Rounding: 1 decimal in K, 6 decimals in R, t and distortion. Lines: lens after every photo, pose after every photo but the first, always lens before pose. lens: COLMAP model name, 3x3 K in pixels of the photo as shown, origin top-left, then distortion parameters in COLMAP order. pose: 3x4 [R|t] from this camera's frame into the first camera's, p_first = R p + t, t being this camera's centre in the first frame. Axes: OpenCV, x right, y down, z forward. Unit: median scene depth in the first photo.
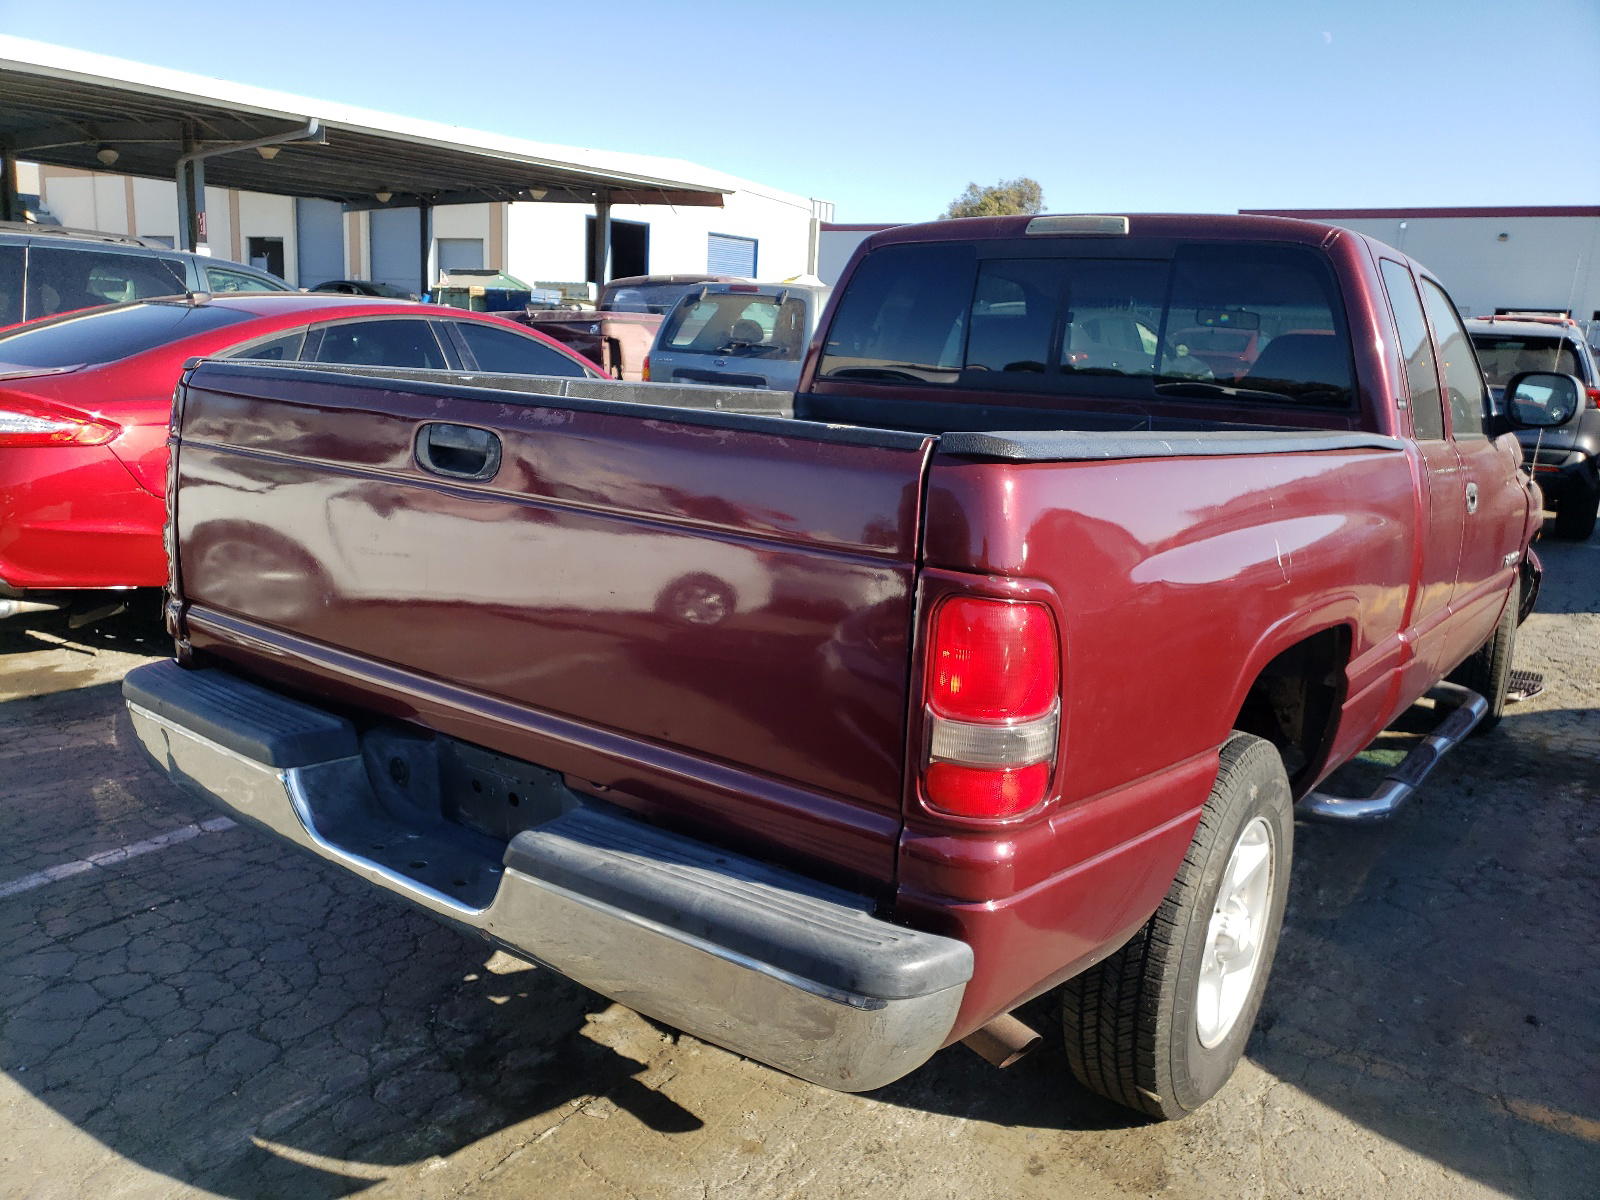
lens RADIAL K [[1265.1, 0, 804.7], [0, 1265.1, 602.0], [0, 0, 1]] dist [0.036821, -0.003605]
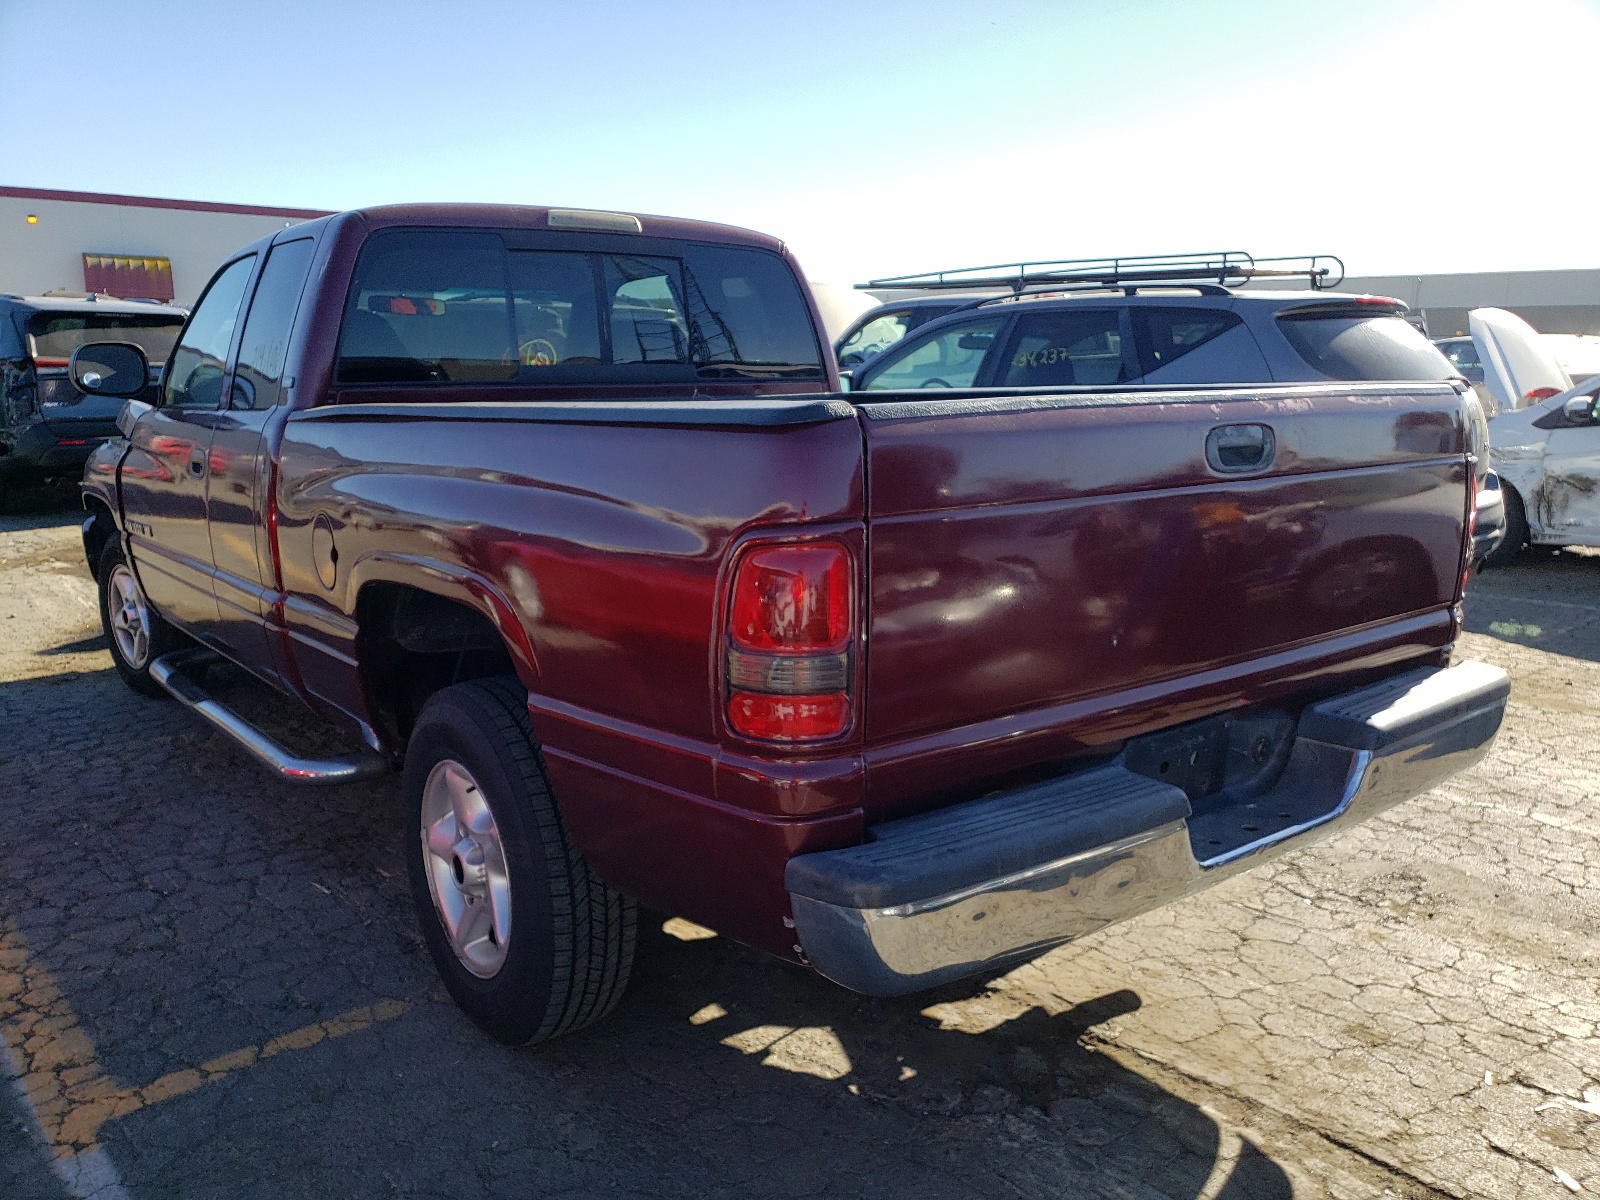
lens RADIAL K [[1230.5, 0, 803.3], [0, 1230.5, 602.1], [0, 0, 1]] dist [0.021393, 0.001511]
pose [[0.277731, -0.231136, 0.932438, -1.109796], [0.203678, 0.962725, 0.177977, -0.203402], [-0.938819, 0.140487, 0.314456, 0.820272]]
